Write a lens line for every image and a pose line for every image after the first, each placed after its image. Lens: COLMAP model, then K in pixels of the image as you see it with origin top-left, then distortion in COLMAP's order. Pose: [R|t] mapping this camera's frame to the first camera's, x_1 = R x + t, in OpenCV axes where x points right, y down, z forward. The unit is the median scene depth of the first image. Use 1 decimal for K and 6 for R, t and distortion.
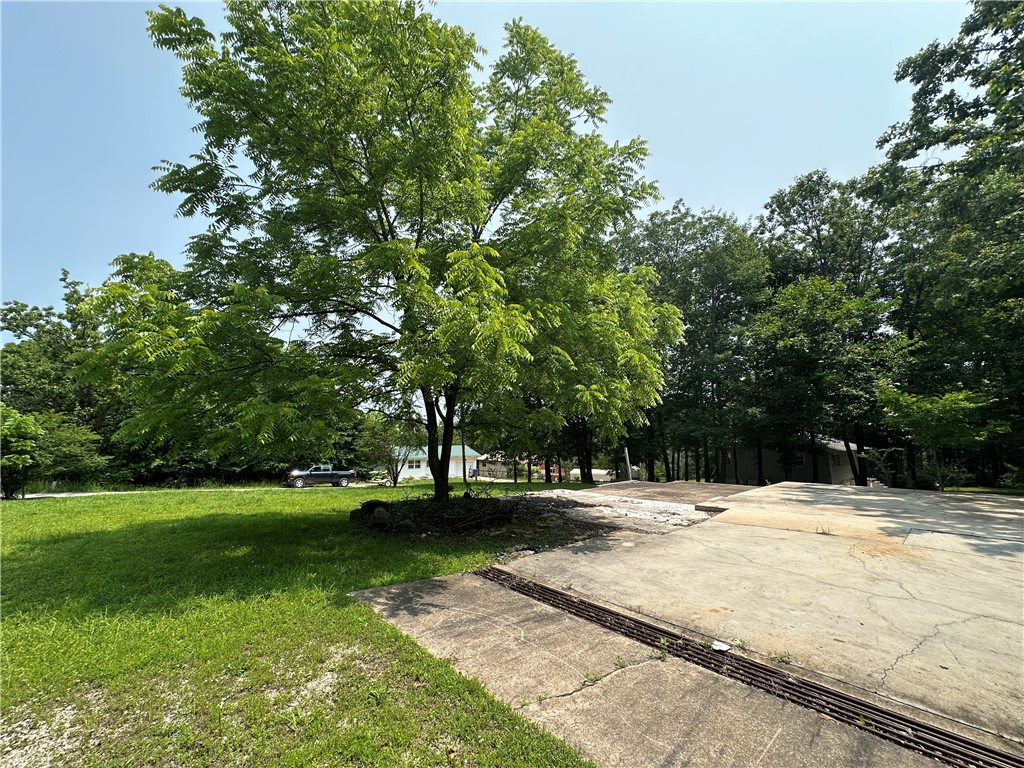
lens RADIAL K [[408.5, 0, 512.0], [0, 408.5, 384.0], [0, 0, 1]] dist [0.001519, -0.000140]
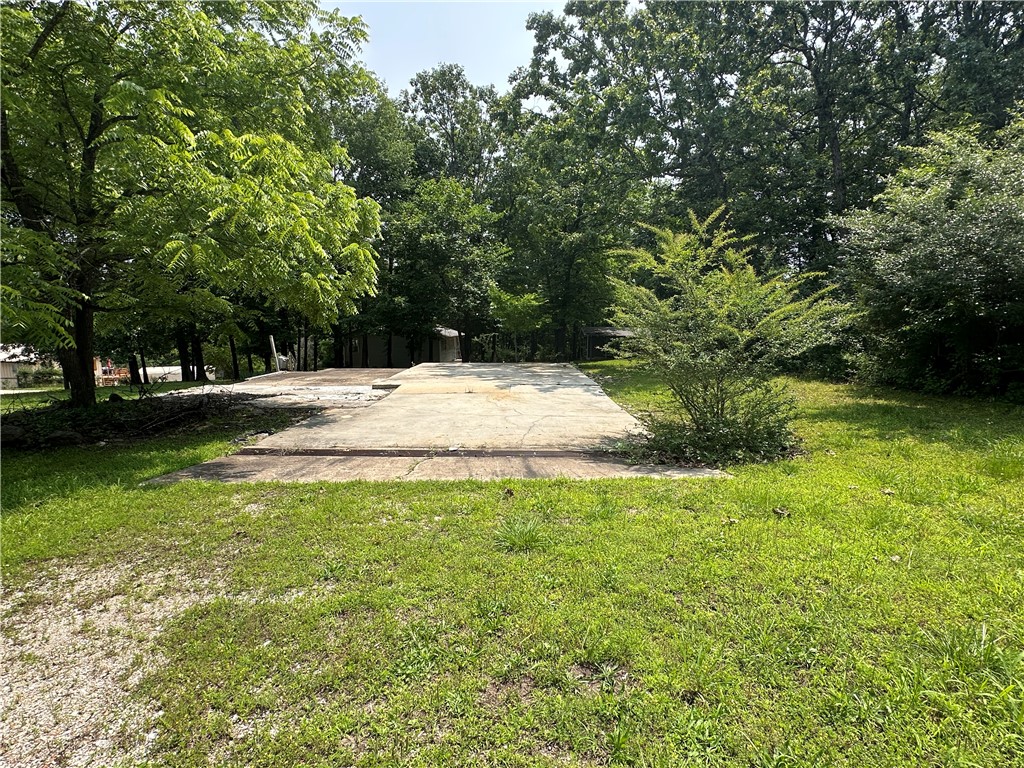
lens RADIAL K [[480.7, 0, 512.0], [0, 480.7, 384.0], [0, 0, 1]] dist [0.000995, 0.000207]
pose [[0.680702, -0.084671, 0.727651, -0.193167], [-0.100937, 0.972983, 0.207643, -0.015048], [-0.725573, -0.214790, 0.653765, -0.109123]]
